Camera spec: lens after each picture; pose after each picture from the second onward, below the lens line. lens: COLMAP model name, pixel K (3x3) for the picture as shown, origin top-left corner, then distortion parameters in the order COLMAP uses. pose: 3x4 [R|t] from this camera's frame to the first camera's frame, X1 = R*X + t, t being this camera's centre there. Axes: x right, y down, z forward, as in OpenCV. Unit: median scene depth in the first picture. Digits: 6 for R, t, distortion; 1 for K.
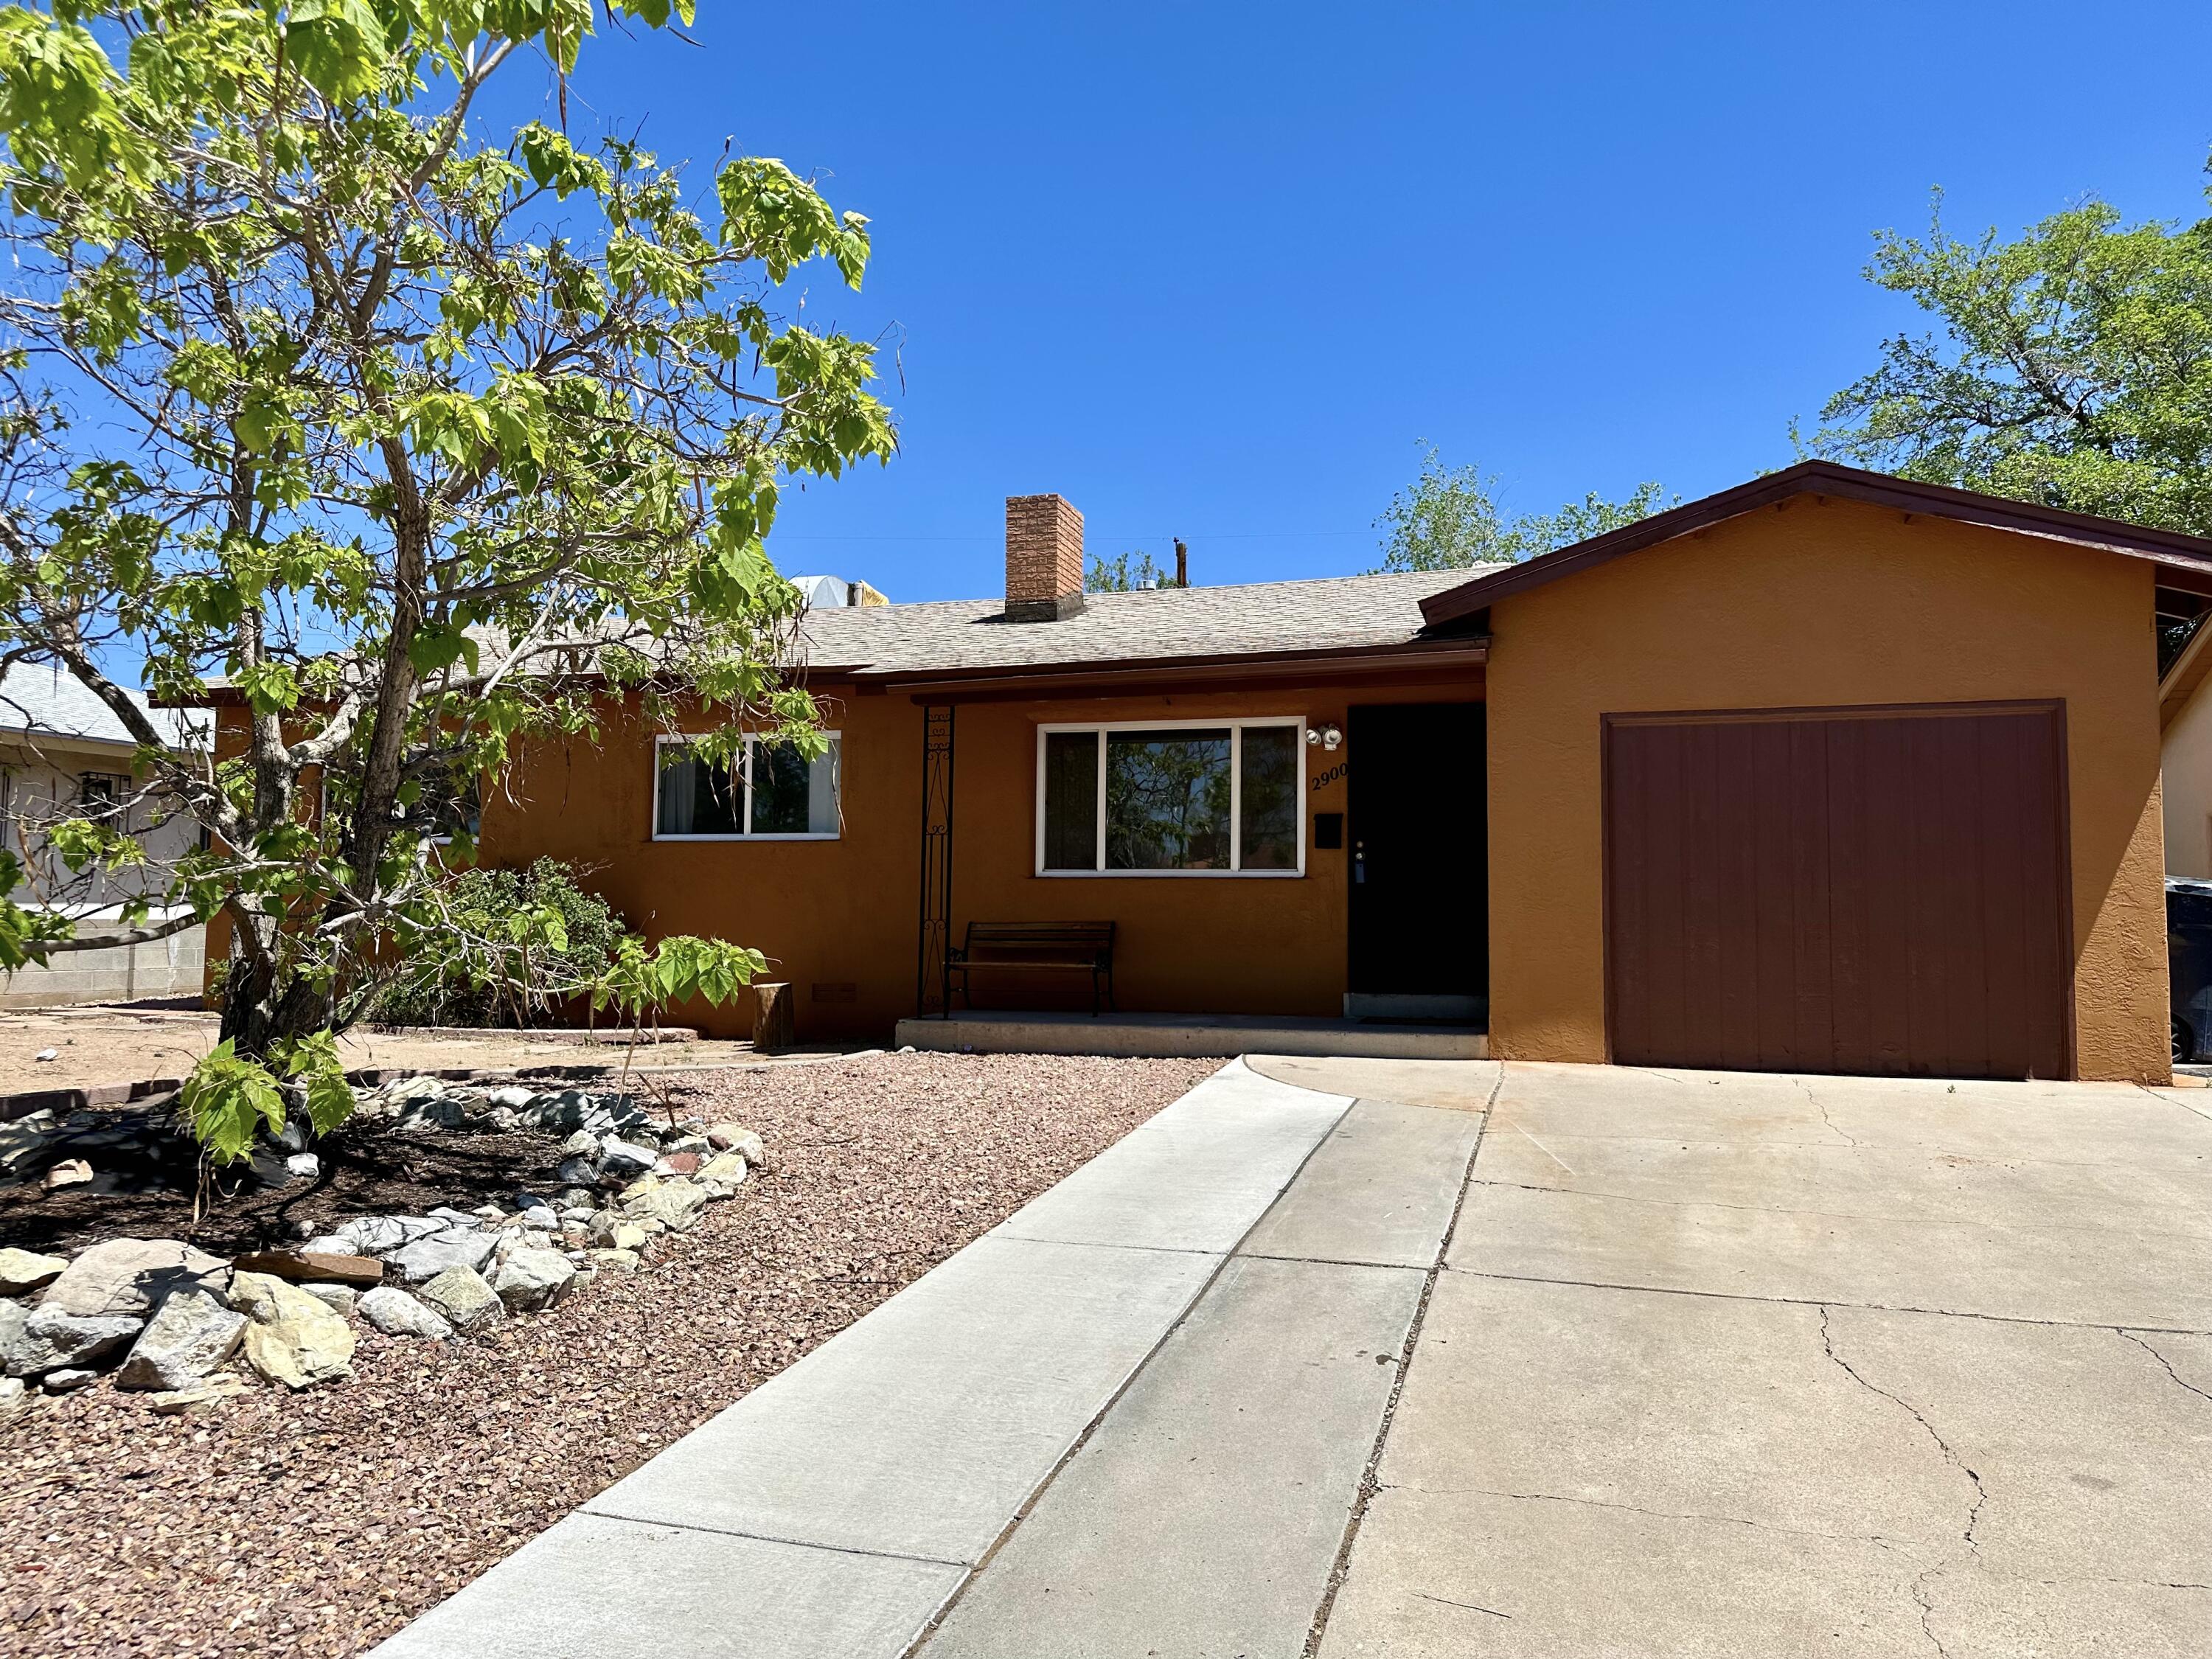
lens RADIAL K [[1546.2, 0, 1112.4], [0, 1546.2, 822.6], [0, 0, 1]] dist [0.087930, -0.117586]
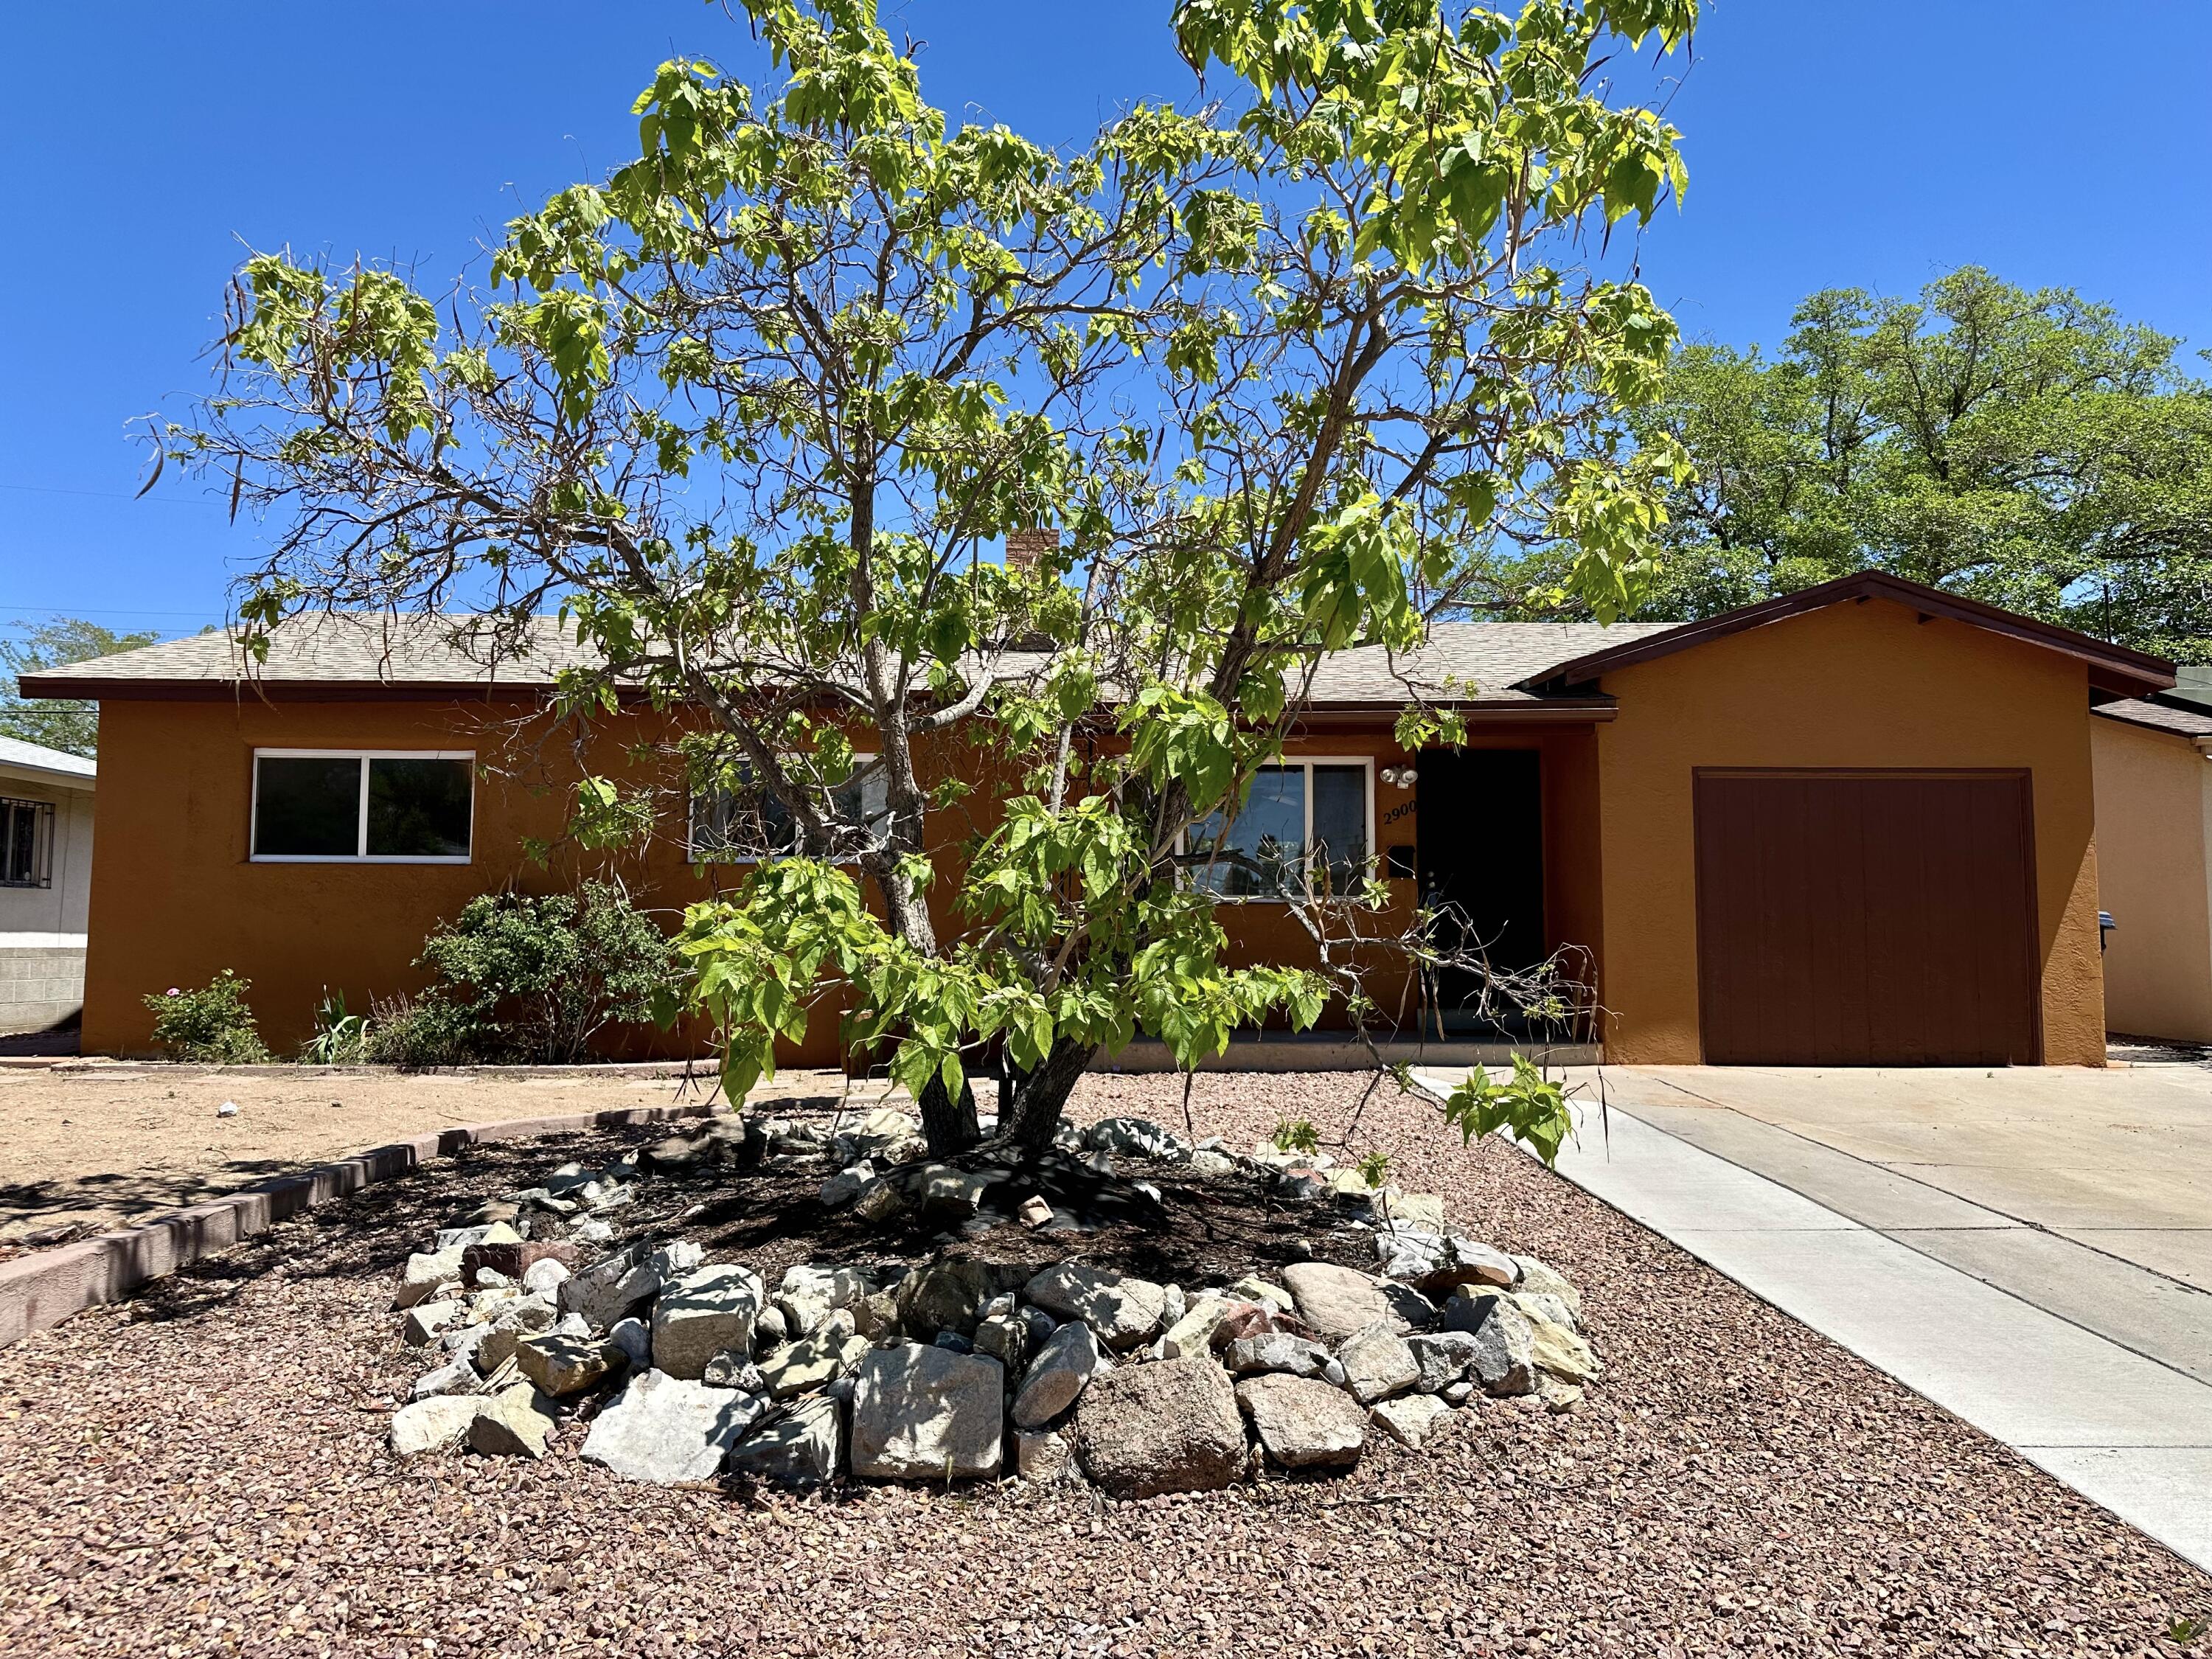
lens RADIAL K [[1546.2, 0, 1112.4], [0, 1546.2, 822.6], [0, 0, 1]] dist [0.087930, -0.117586]
pose [[0.945996, 0.018746, 0.323636, -0.428812], [-0.015465, 0.999800, -0.012706, -0.005413], [-0.323810, 0.007015, 0.946096, 0.022475]]
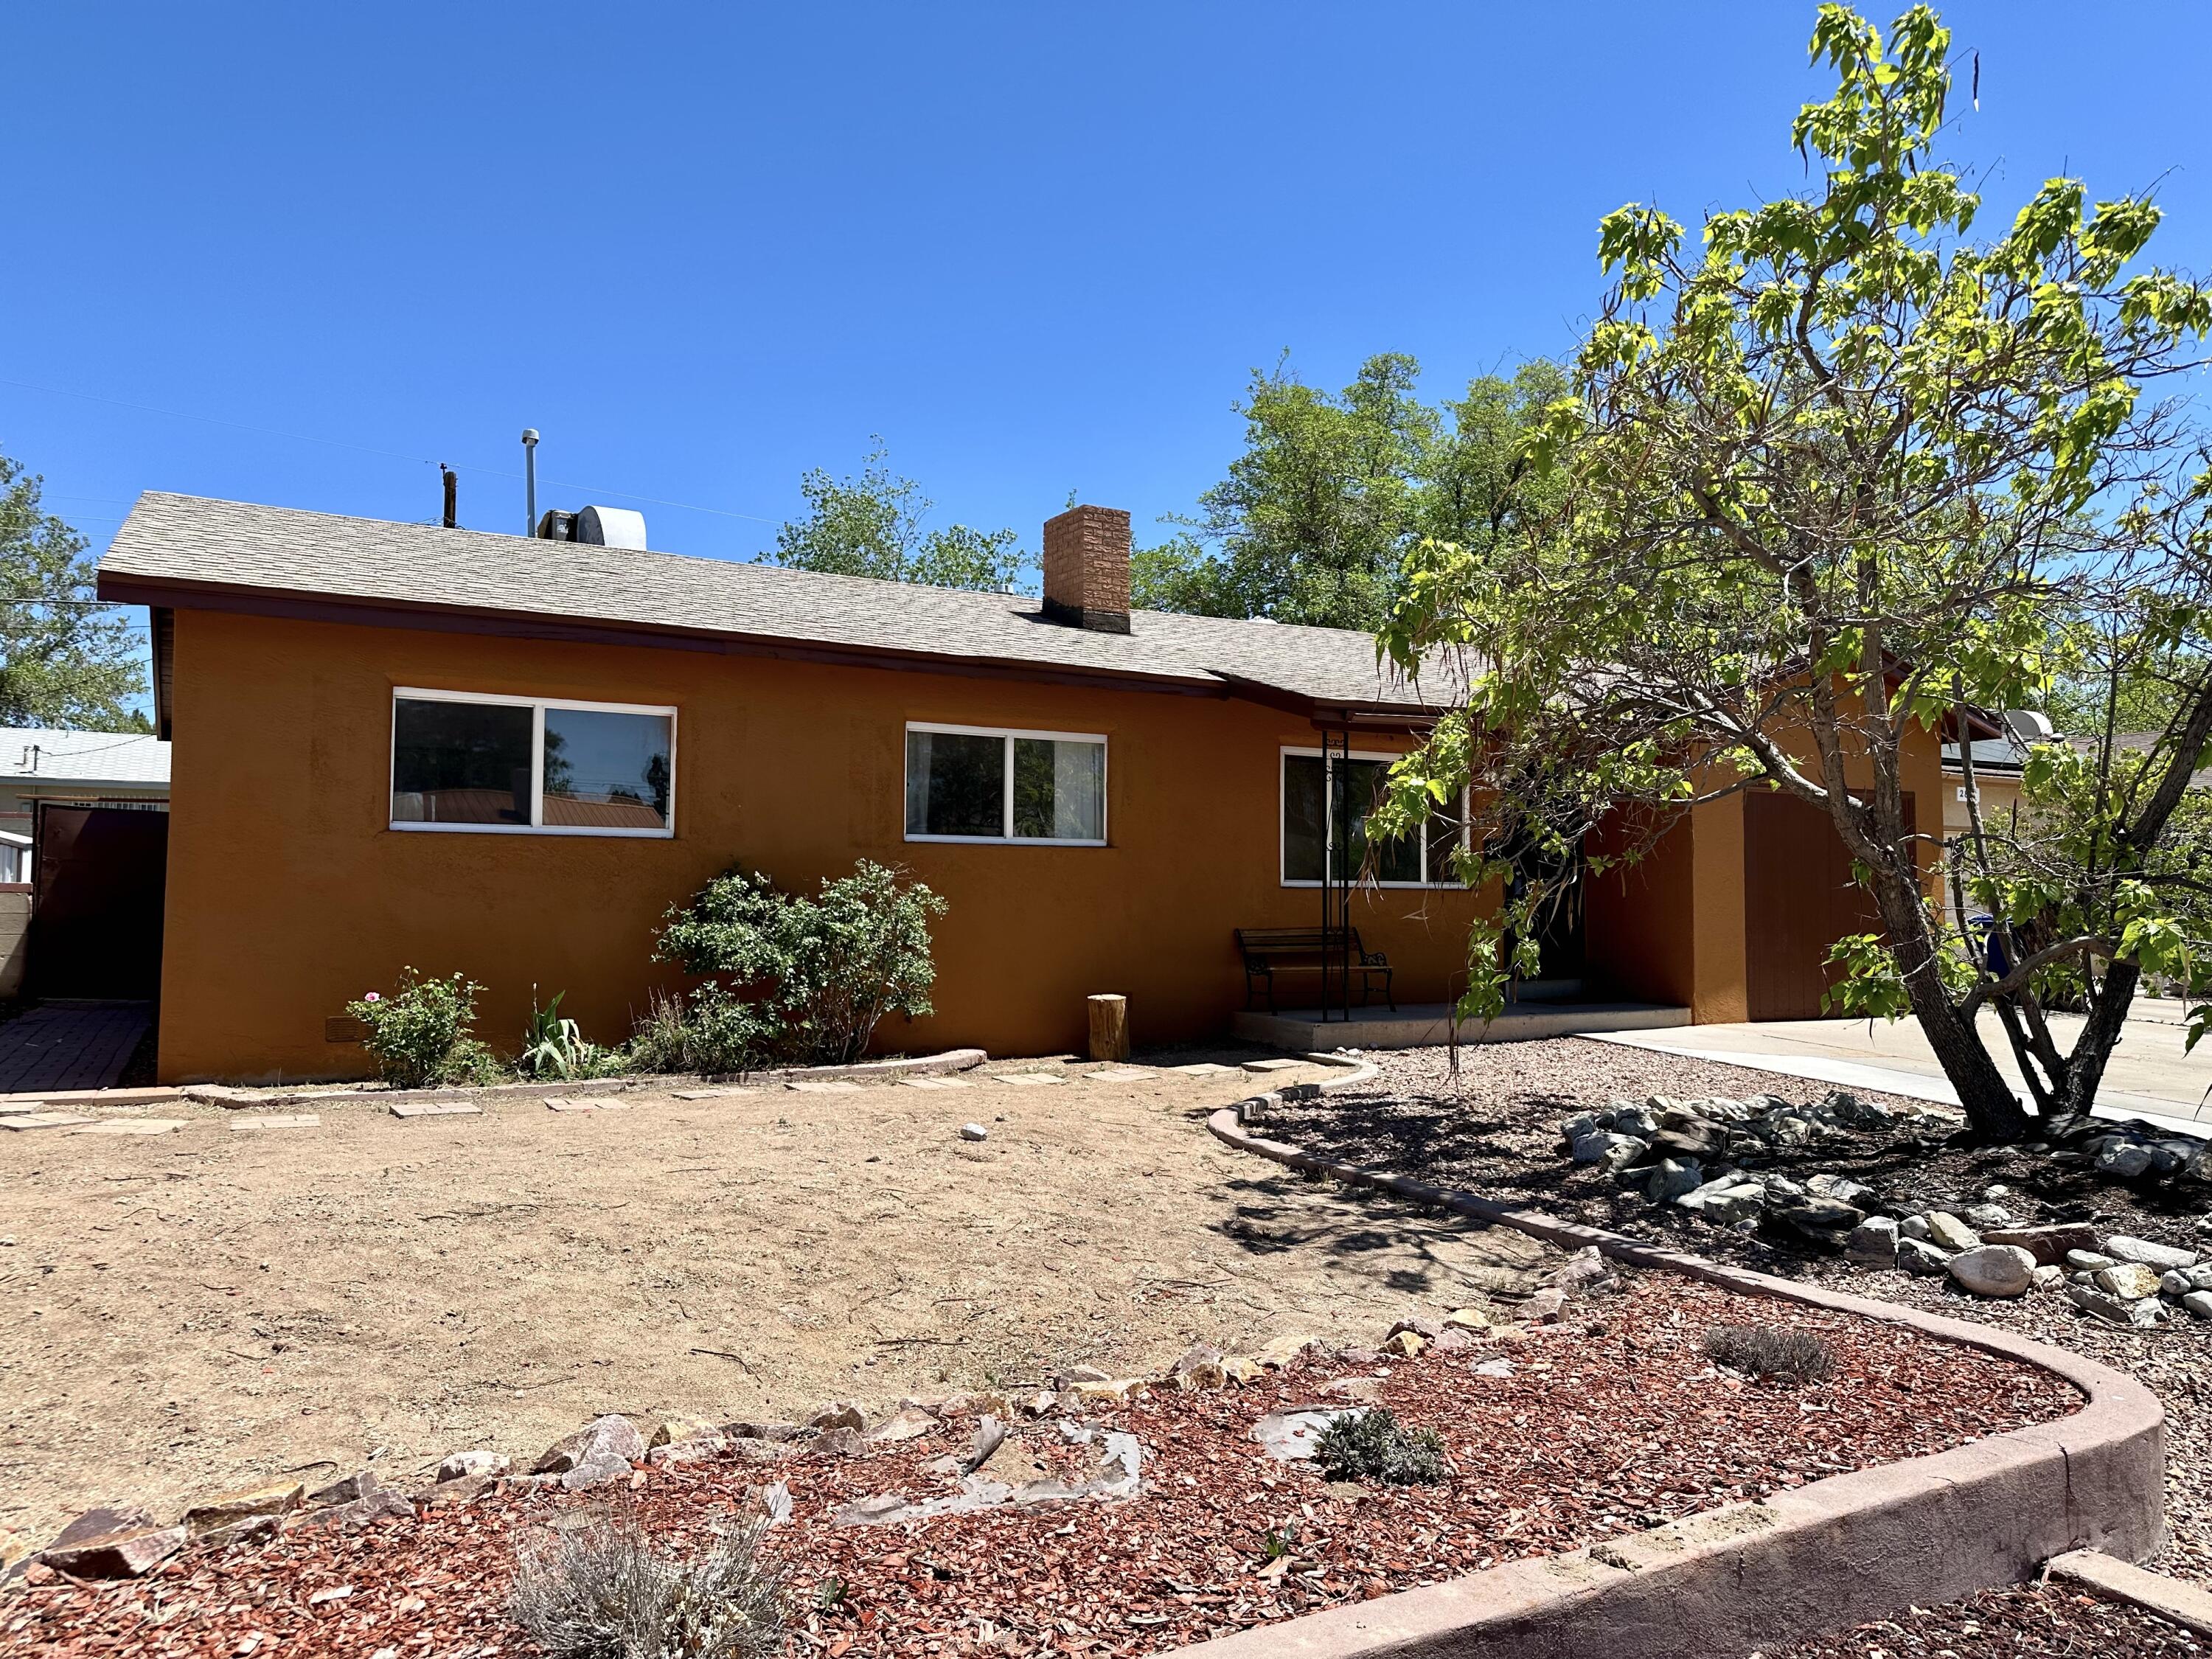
lens RADIAL K [[1531.2, 0, 1109.3], [0, 1531.2, 818.0], [0, 0, 1]] dist [0.114875, -0.183163]
pose [[0.690981, 0.033065, 0.722116, -1.009952], [-0.046935, 0.998898, -0.000828, -0.007131], [-0.721347, -0.033320, 0.691772, 0.377452]]
